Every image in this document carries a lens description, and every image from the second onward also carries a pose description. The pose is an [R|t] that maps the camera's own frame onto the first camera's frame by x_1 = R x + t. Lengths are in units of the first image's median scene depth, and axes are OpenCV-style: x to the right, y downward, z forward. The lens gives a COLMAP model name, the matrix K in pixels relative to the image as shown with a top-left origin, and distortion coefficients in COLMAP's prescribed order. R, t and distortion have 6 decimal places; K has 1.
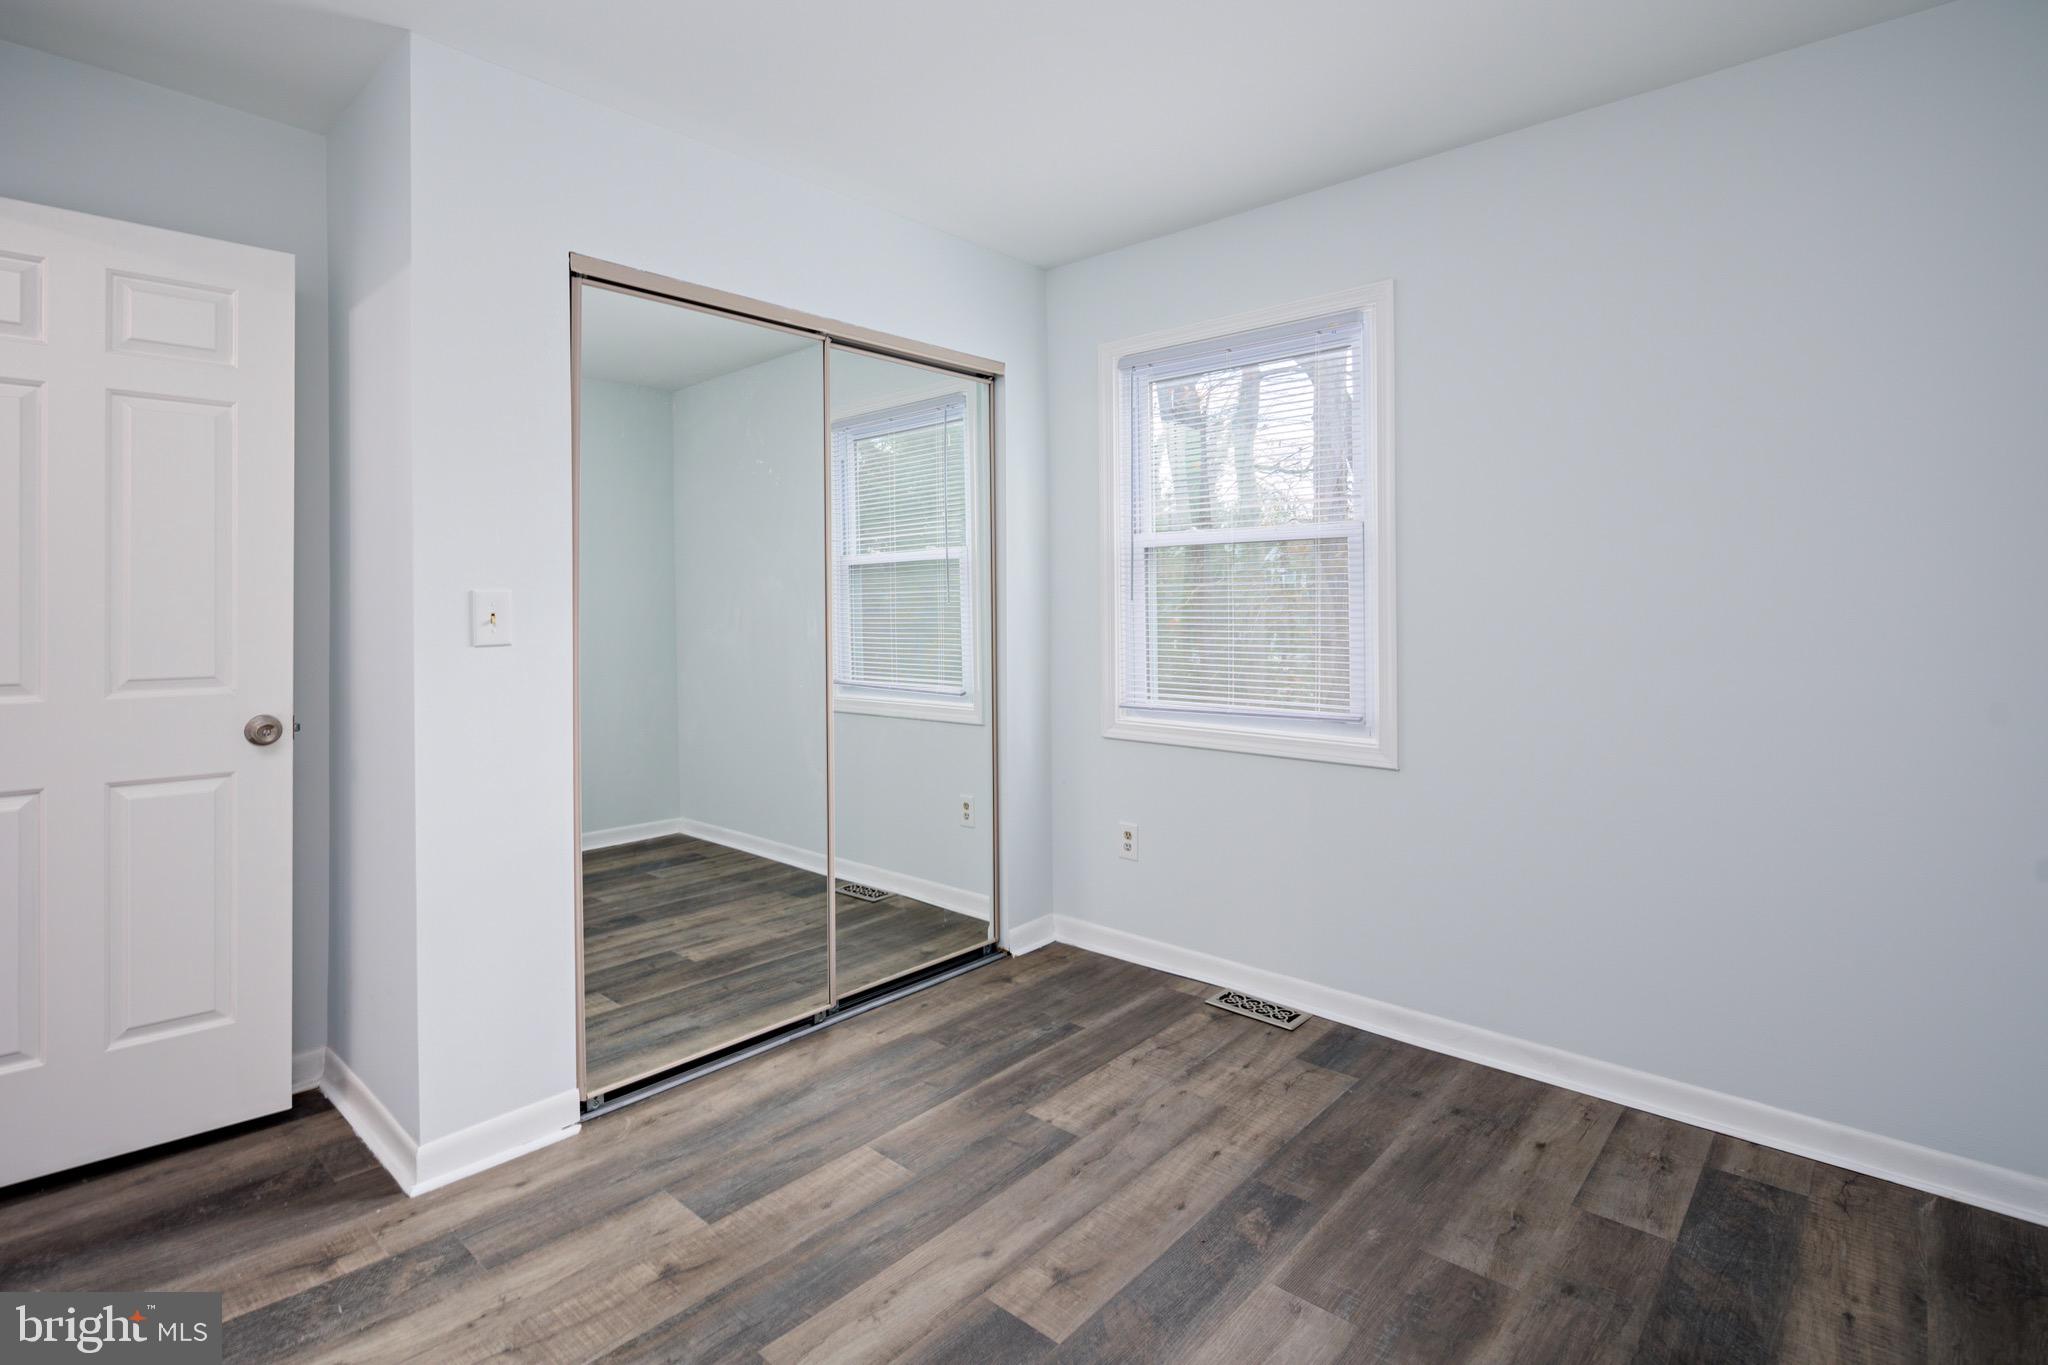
lens RADIAL K [[993.9, 0, 1015.3], [0, 993.9, 597.0], [0, 0, 1]] dist [0.005227, -0.006050]
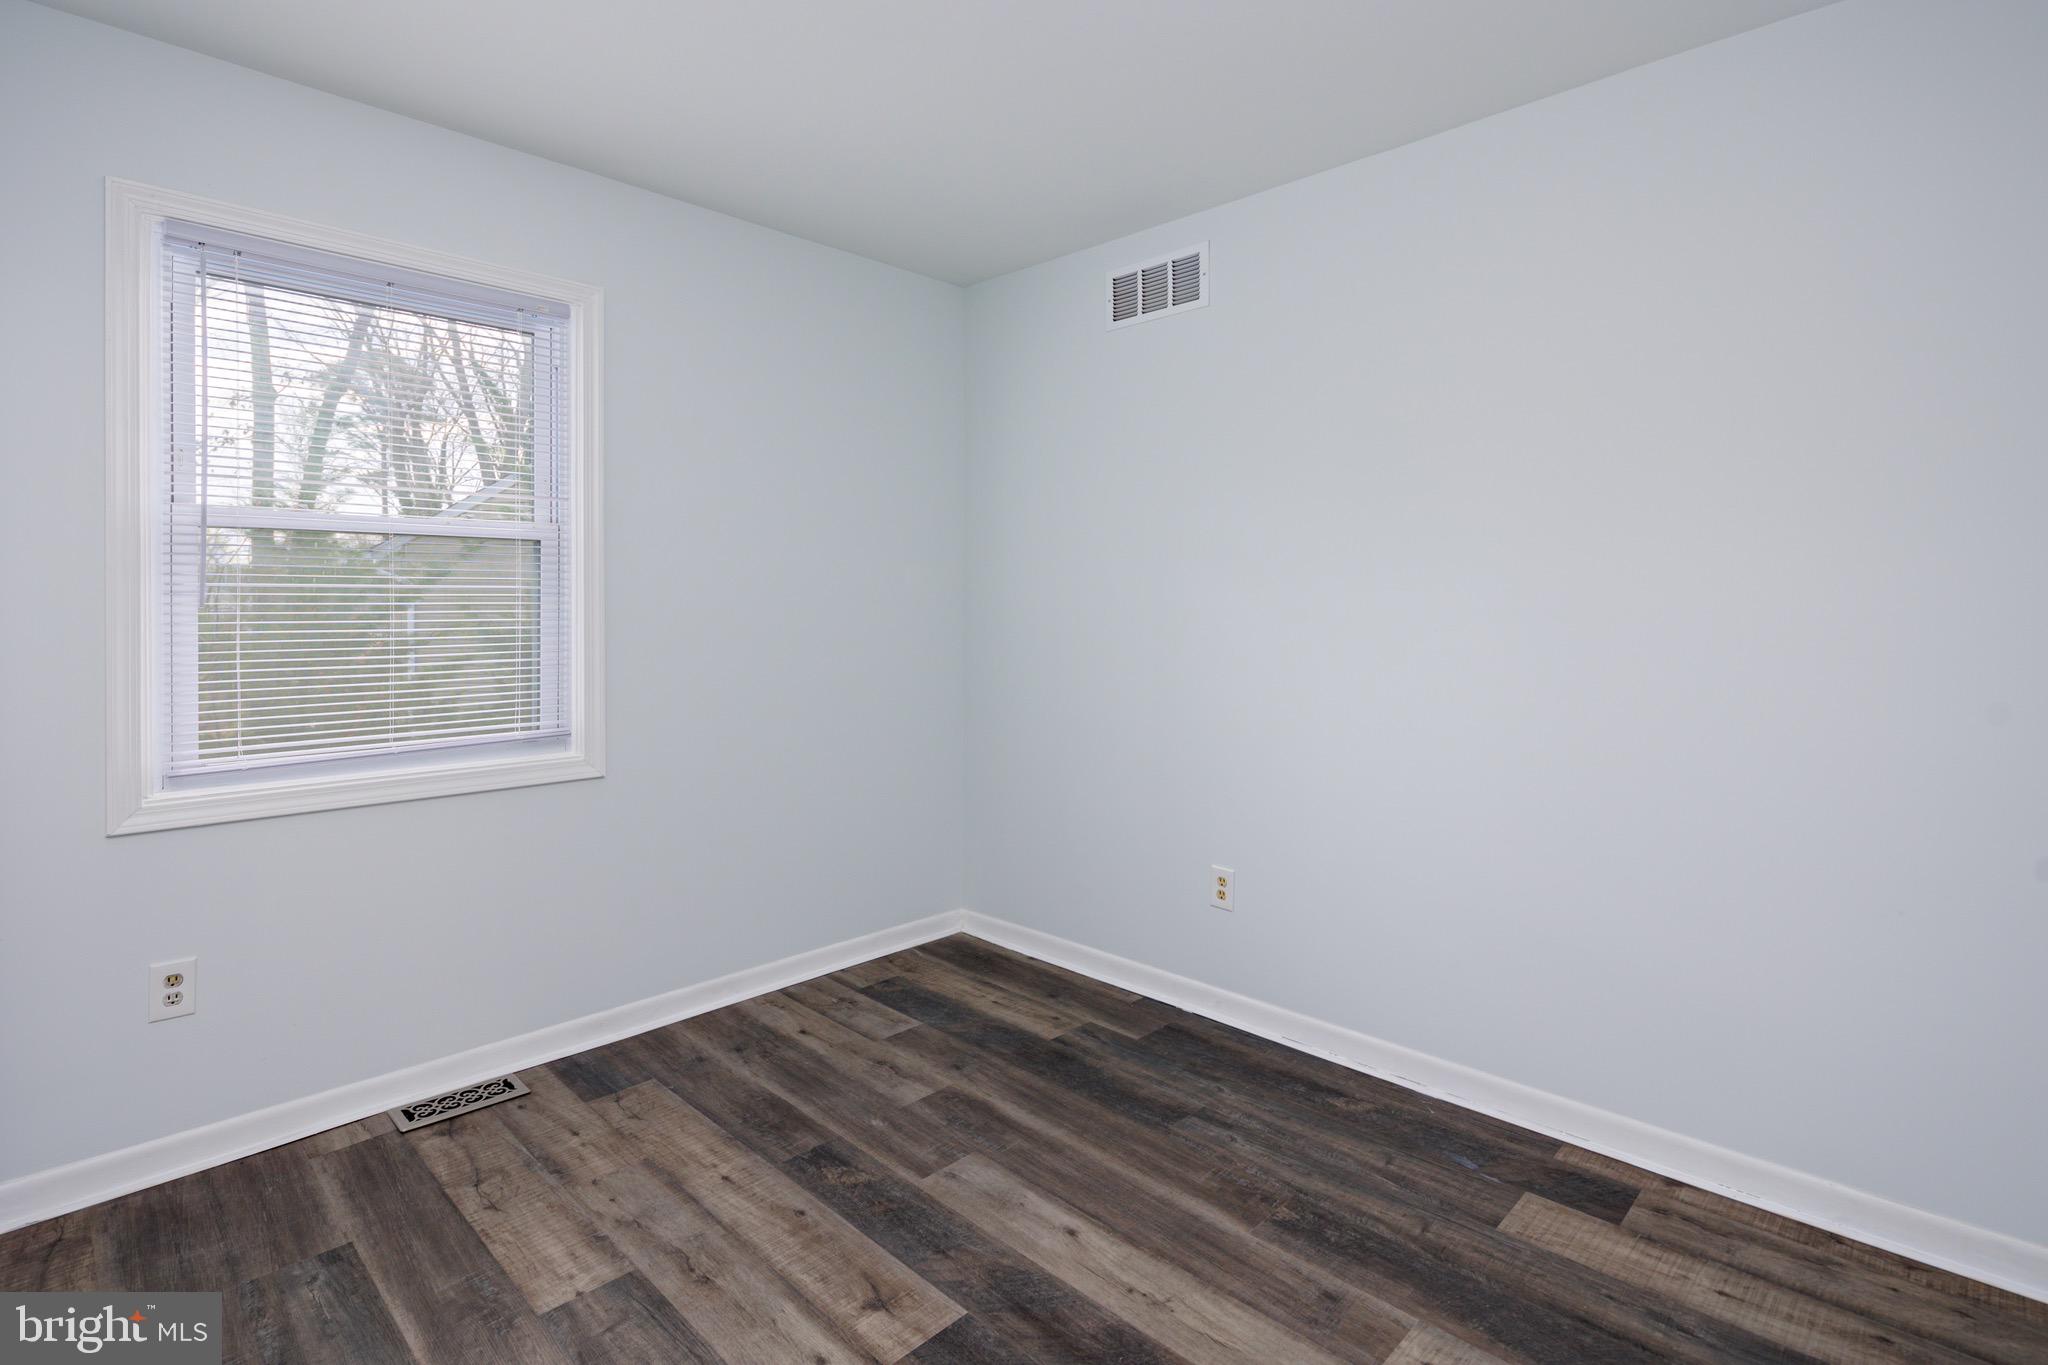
lens RADIAL K [[993.9, 0, 1015.3], [0, 993.9, 597.0], [0, 0, 1]] dist [0.005227, -0.006050]
pose [[0.046107, 0.012535, 0.998858, -0.743712], [-0.006348, 0.999905, -0.012255, 0.001800], [-0.998916, -0.005775, 0.046182, 0.659496]]
